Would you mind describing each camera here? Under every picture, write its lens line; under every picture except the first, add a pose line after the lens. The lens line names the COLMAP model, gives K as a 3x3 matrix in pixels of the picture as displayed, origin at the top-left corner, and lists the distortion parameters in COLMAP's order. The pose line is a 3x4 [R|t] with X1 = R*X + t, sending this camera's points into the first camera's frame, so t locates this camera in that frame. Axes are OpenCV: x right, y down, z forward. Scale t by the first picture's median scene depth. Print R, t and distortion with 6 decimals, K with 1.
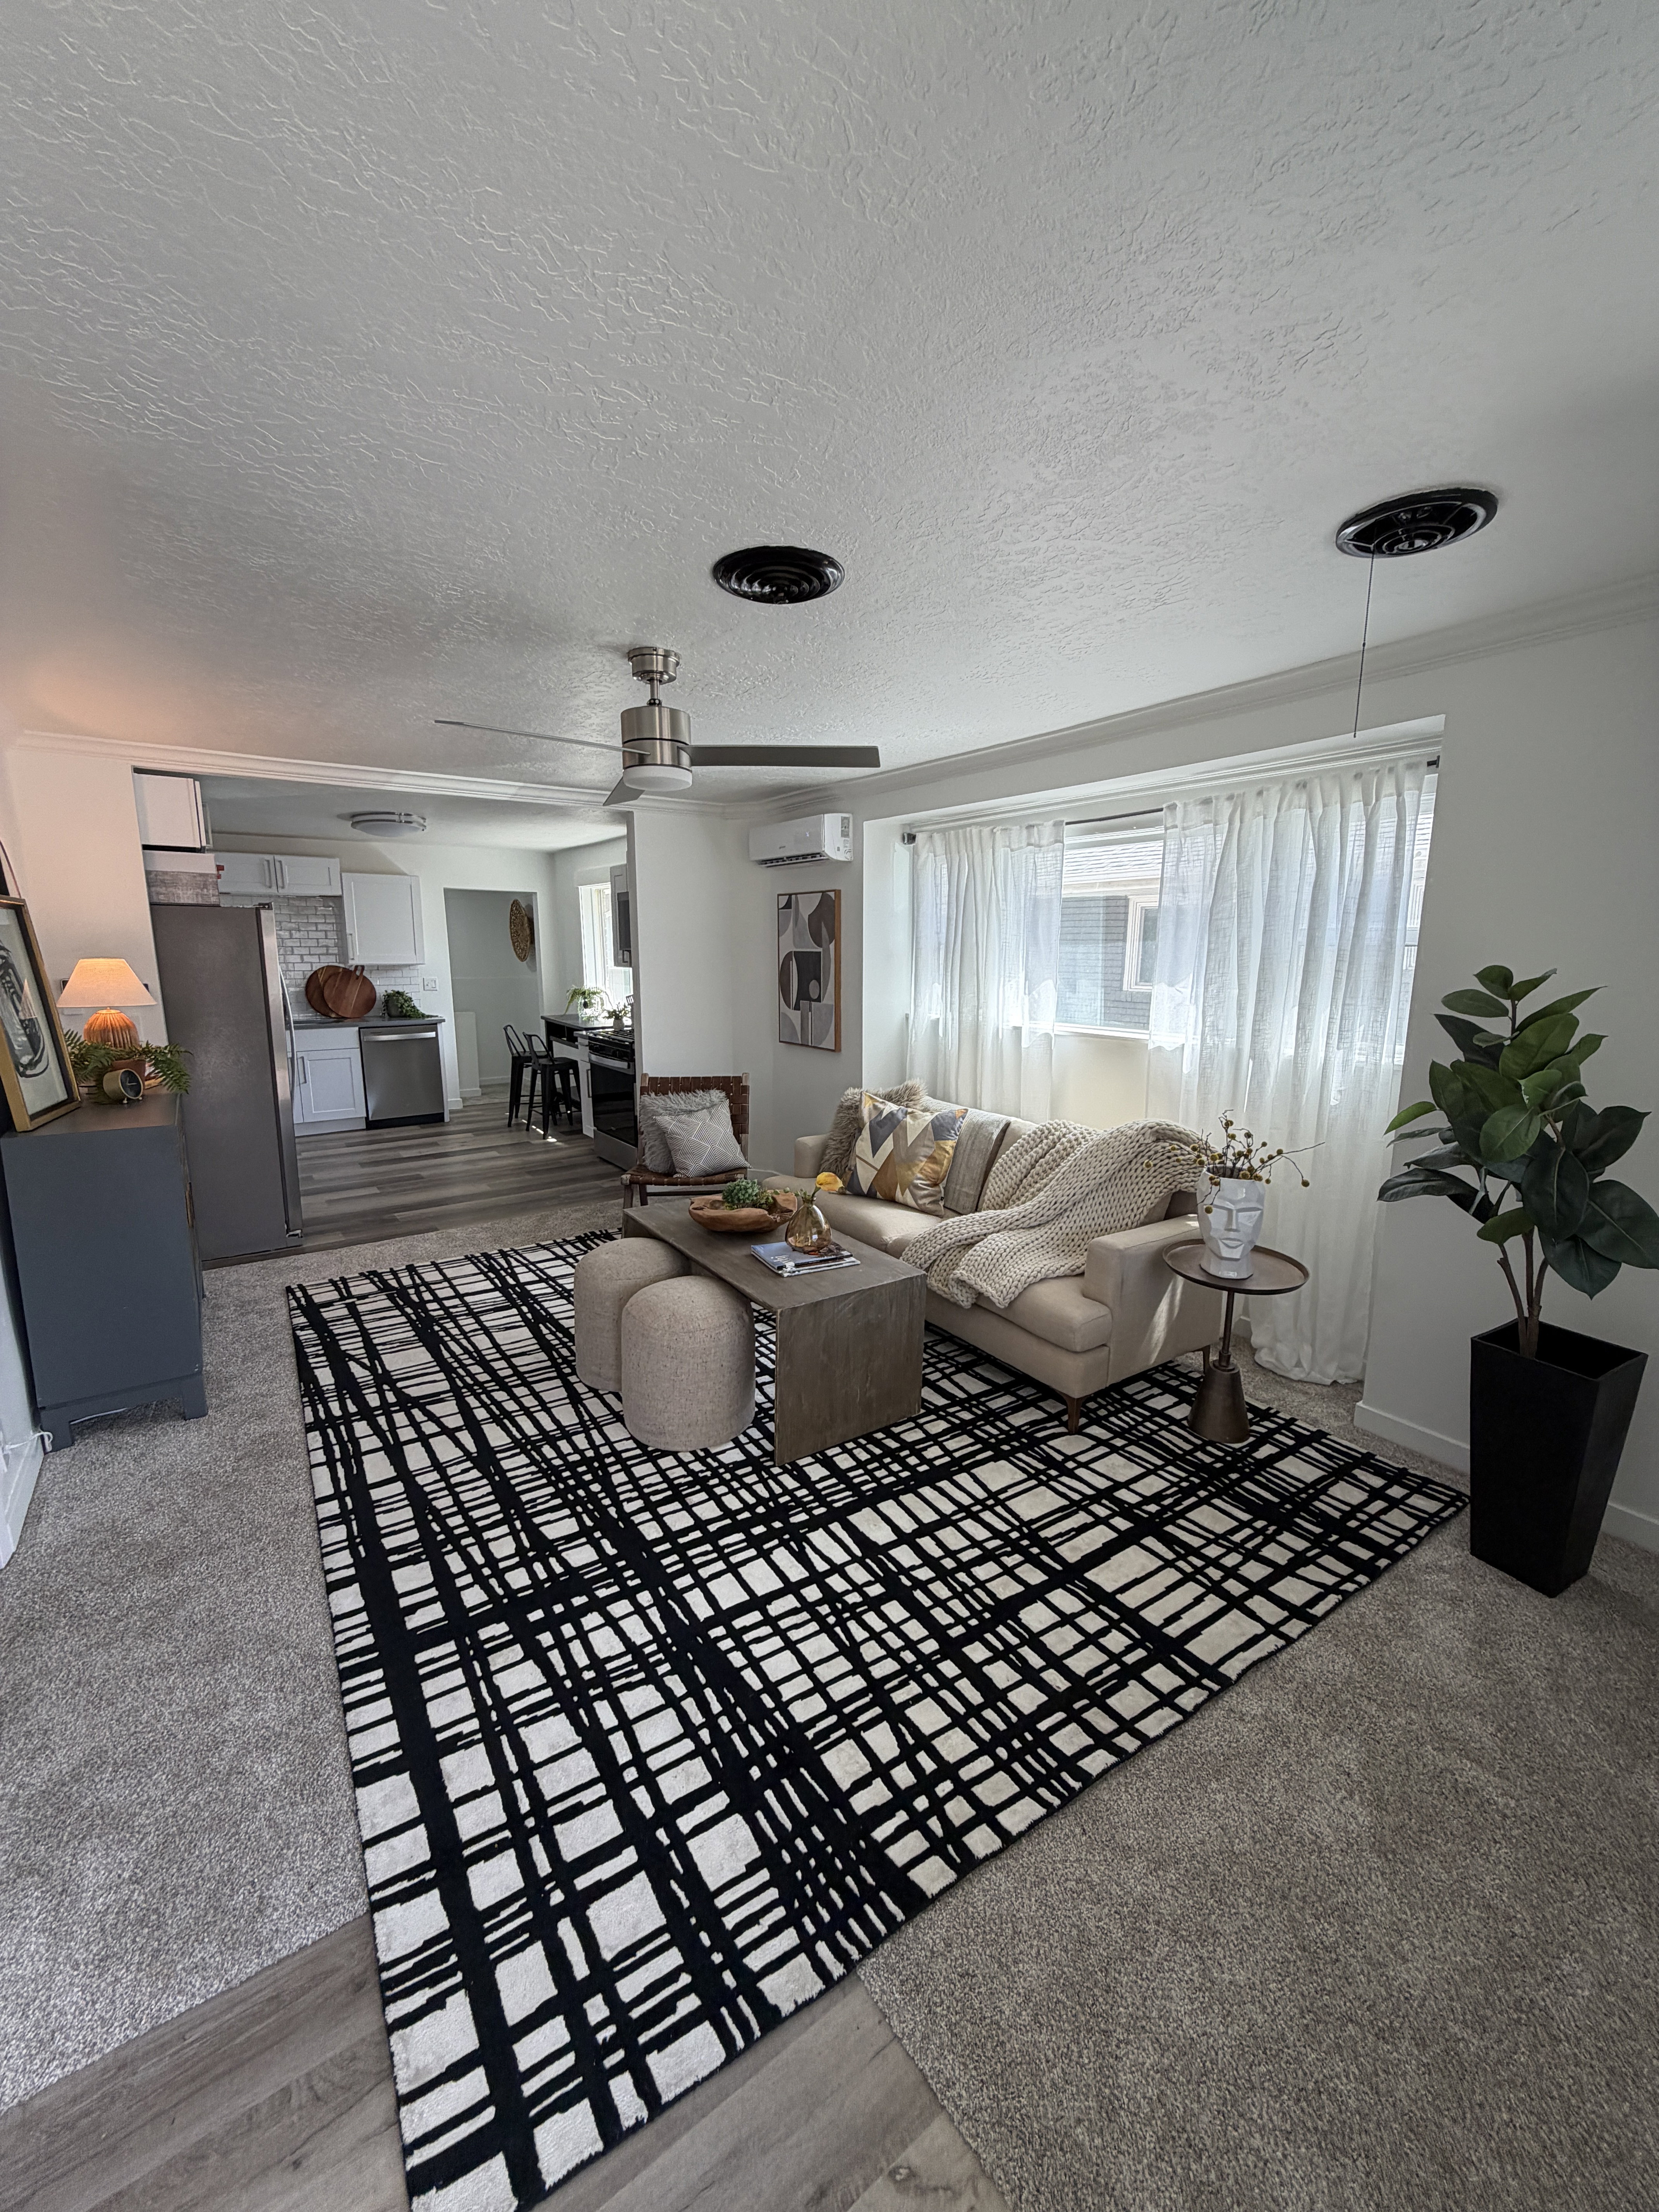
lens RADIAL K [[880.4, 0, 836.5], [0, 880.4, 1093.4], [0, 0, 1]] dist [0.000278, 0.000499]
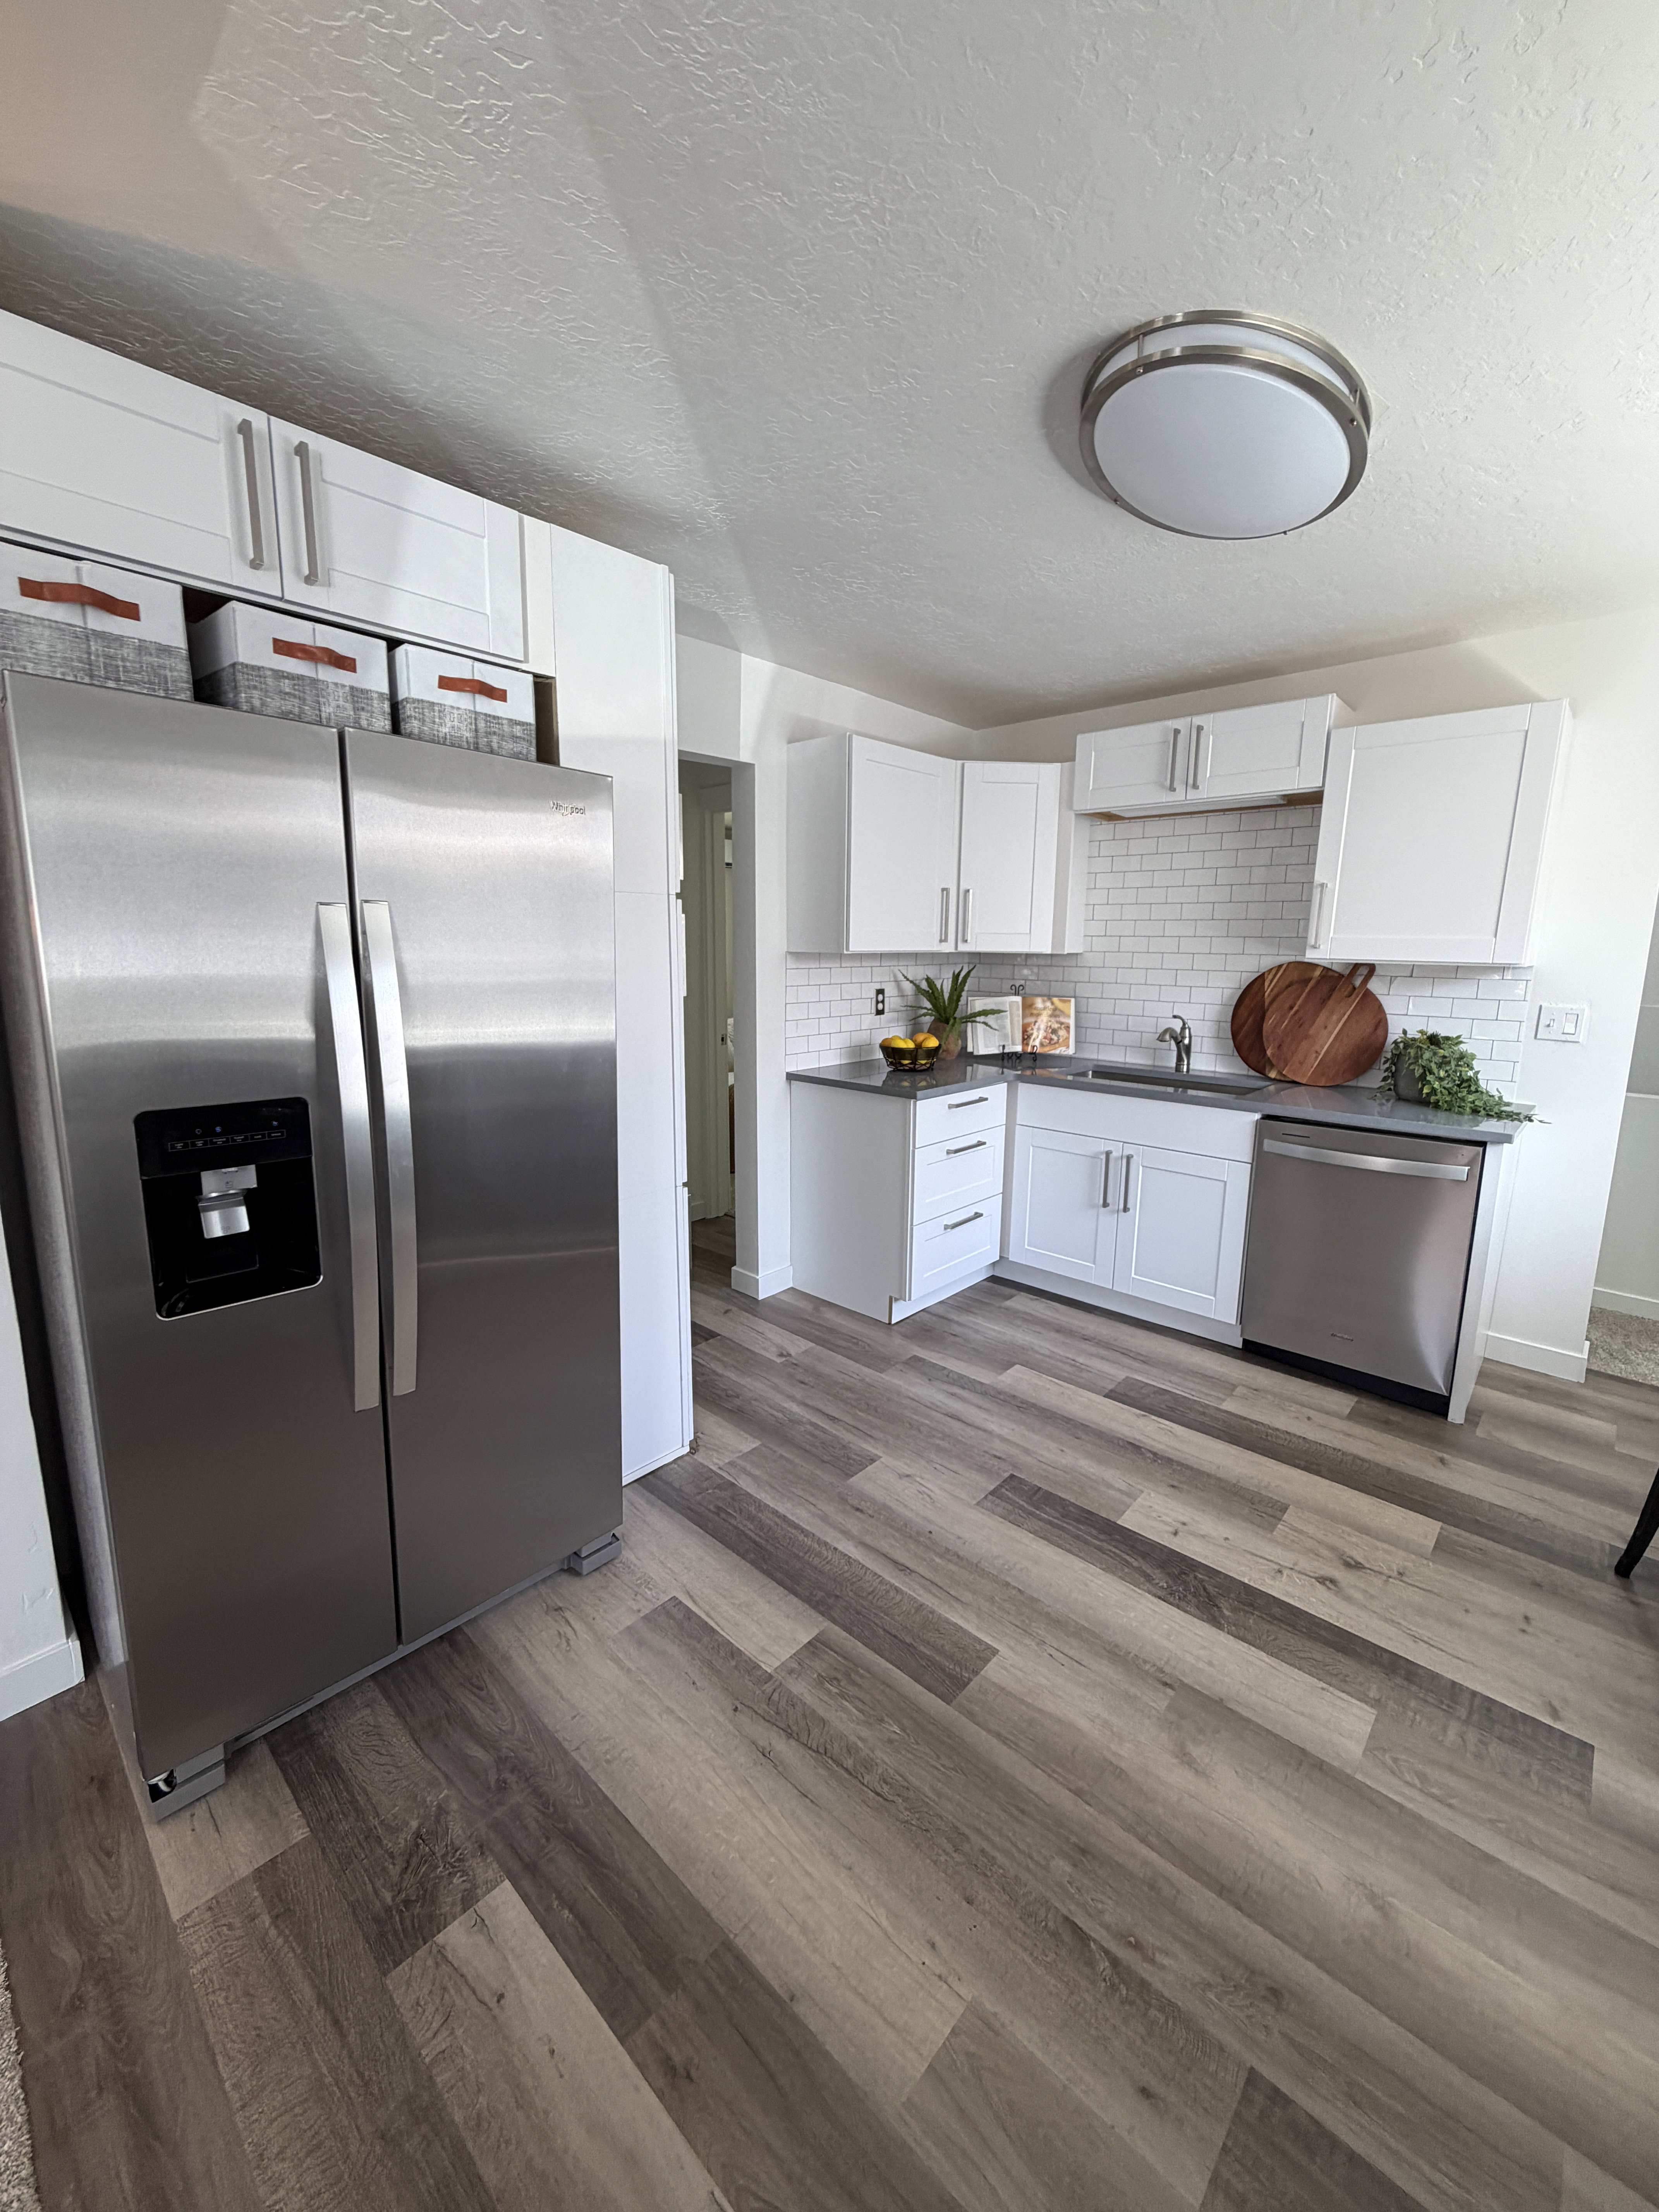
lens RADIAL K [[880.4, 0, 829.7], [0, 880.4, 1100.6], [0, 0, 1]] dist [0.000278, 0.000499]
pose [[0.203693, 0.174923, -0.963281, -0.601077], [-0.175731, 0.974462, 0.139793, -0.314062], [0.963134, 0.140803, 0.229231, 2.193688]]
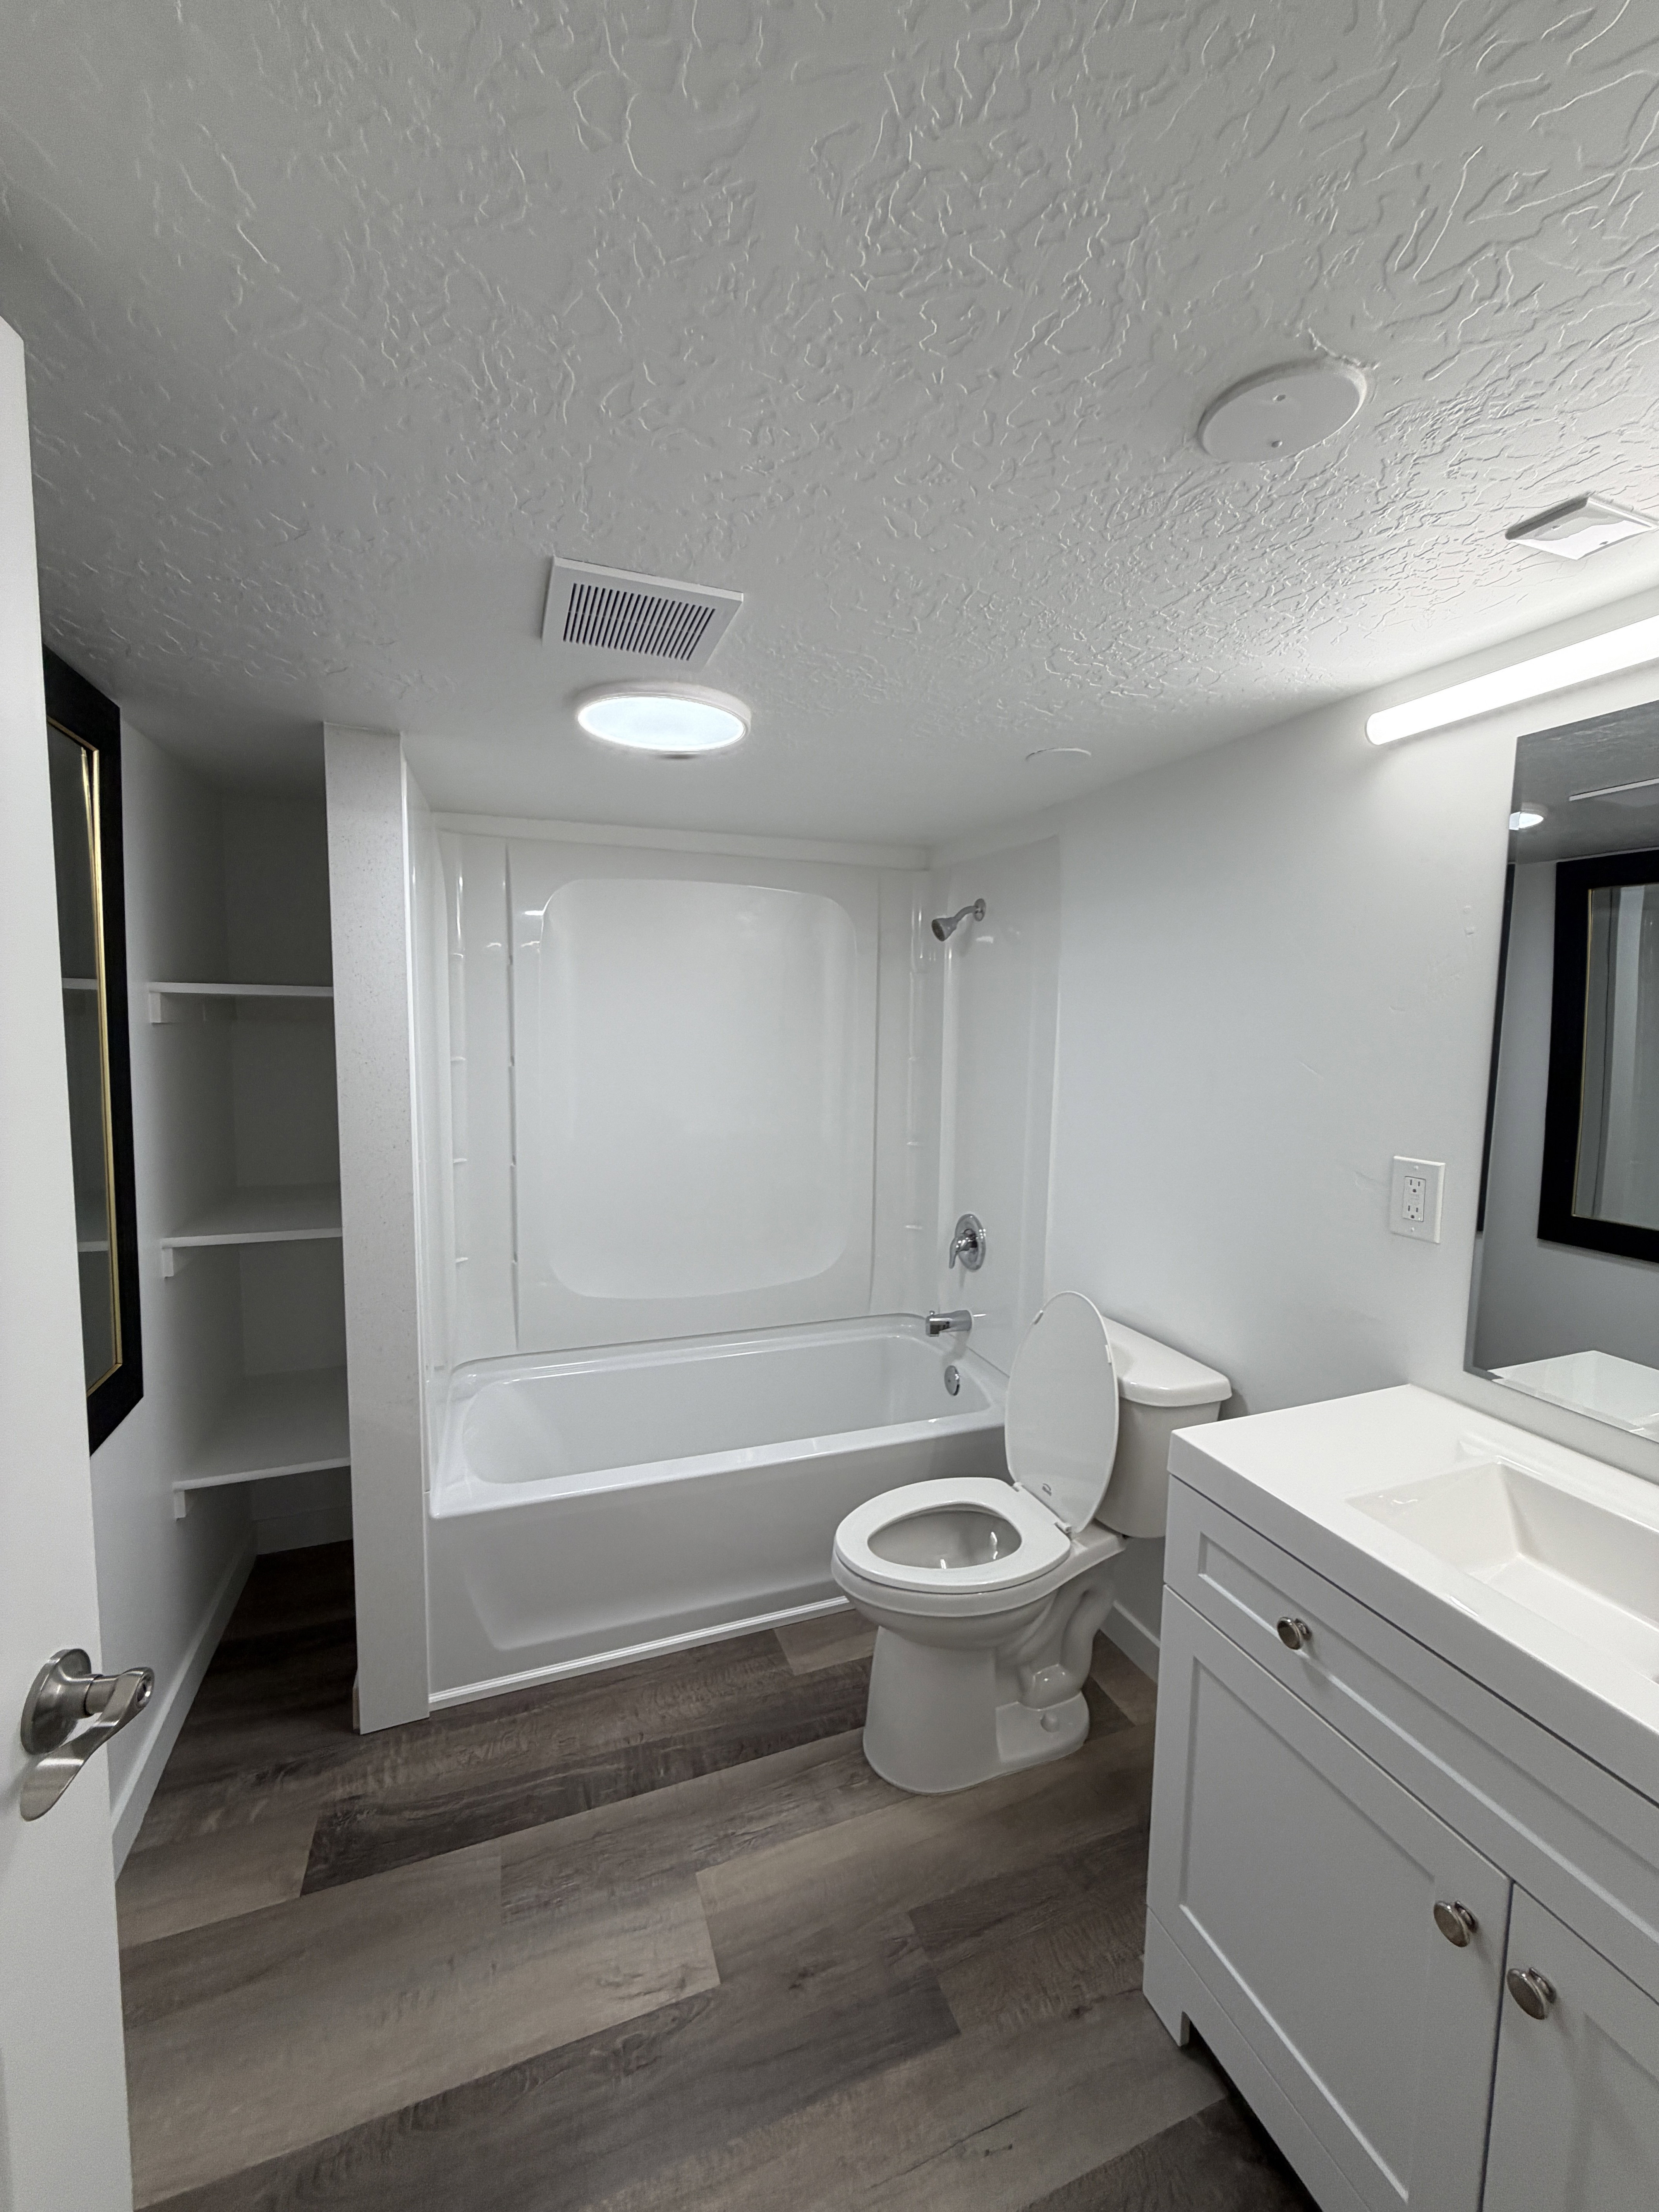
lens RADIAL K [[880.4, 0, 829.4], [0, 880.4, 1099.8], [0, 0, 1]] dist [0.000278, 0.000499]
pose [[-0.967524, -0.036201, 0.250172, -1.759294], [0.027908, 0.968343, 0.248058, -0.479708], [-0.251233, 0.246984, -0.935885, 3.162720]]
